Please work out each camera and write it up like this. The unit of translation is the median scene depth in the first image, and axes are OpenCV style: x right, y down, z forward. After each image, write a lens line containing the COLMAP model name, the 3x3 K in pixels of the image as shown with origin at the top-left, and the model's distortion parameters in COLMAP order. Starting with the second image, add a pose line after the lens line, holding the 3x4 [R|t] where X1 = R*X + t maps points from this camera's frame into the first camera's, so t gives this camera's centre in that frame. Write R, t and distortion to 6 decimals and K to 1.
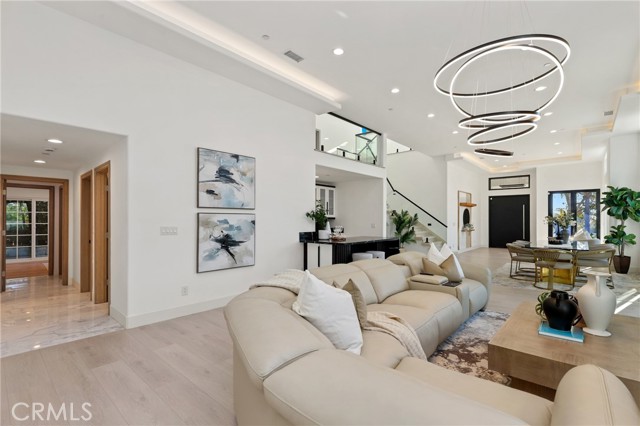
lens RADIAL K [[301.1, 0, 321.3], [0, 301.1, 218.7], [0, 0, 1]] dist [0.001040, 0.002231]
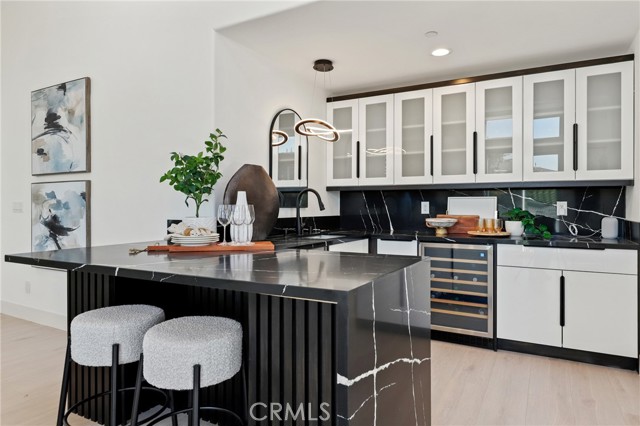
lens RADIAL K [[407.7, 0, 321.5], [0, 407.7, 206.6], [0, 0, 1]] dist [-0.000882, -0.001458]
pose [[0.218381, 0.001085, -0.975863, 0.358459], [0.003767, 0.999991, 0.001955, 0.019227], [0.975856, -0.004103, 0.218375, 0.761561]]
